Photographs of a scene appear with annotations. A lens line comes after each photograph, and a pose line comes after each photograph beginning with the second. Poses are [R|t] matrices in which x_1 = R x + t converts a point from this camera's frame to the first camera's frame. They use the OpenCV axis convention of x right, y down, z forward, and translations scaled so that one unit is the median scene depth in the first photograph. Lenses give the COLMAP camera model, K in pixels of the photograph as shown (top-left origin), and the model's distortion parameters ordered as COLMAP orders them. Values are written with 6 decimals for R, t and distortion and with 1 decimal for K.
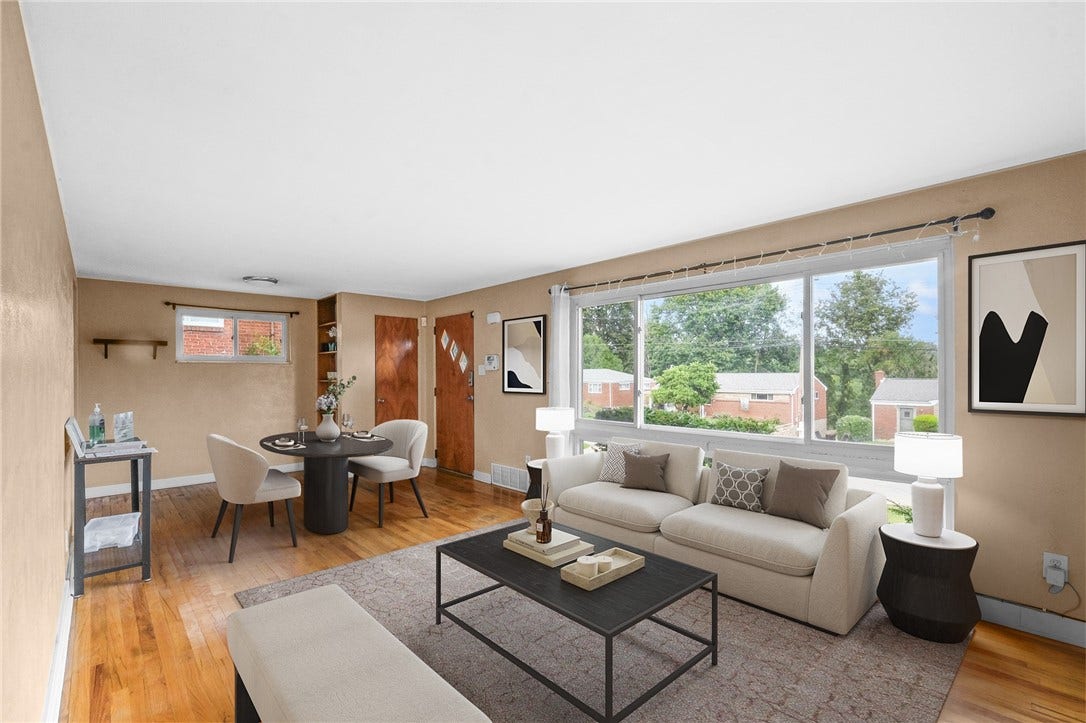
lens RADIAL K [[486.0, 0, 543.0], [0, 486.0, 361.5], [0, 0, 1]] dist [-0.000082, 0.000008]
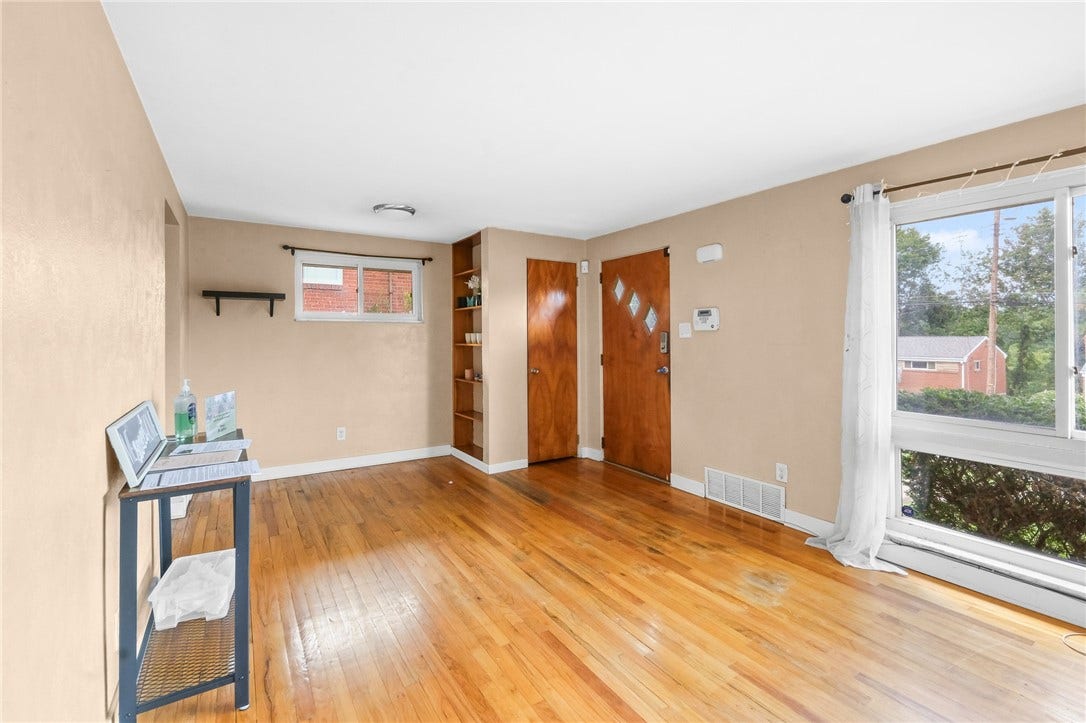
lens RADIAL K [[471.2, 0, 526.5], [0, 471.2, 323.4], [0, 0, 1]] dist [-0.000024, -0.000047]
pose [[0.980746, -0.002849, -0.195268, -0.203999], [0.002255, 0.999992, -0.003265, 0.008545], [0.195276, 0.002762, 0.980744, 0.278243]]
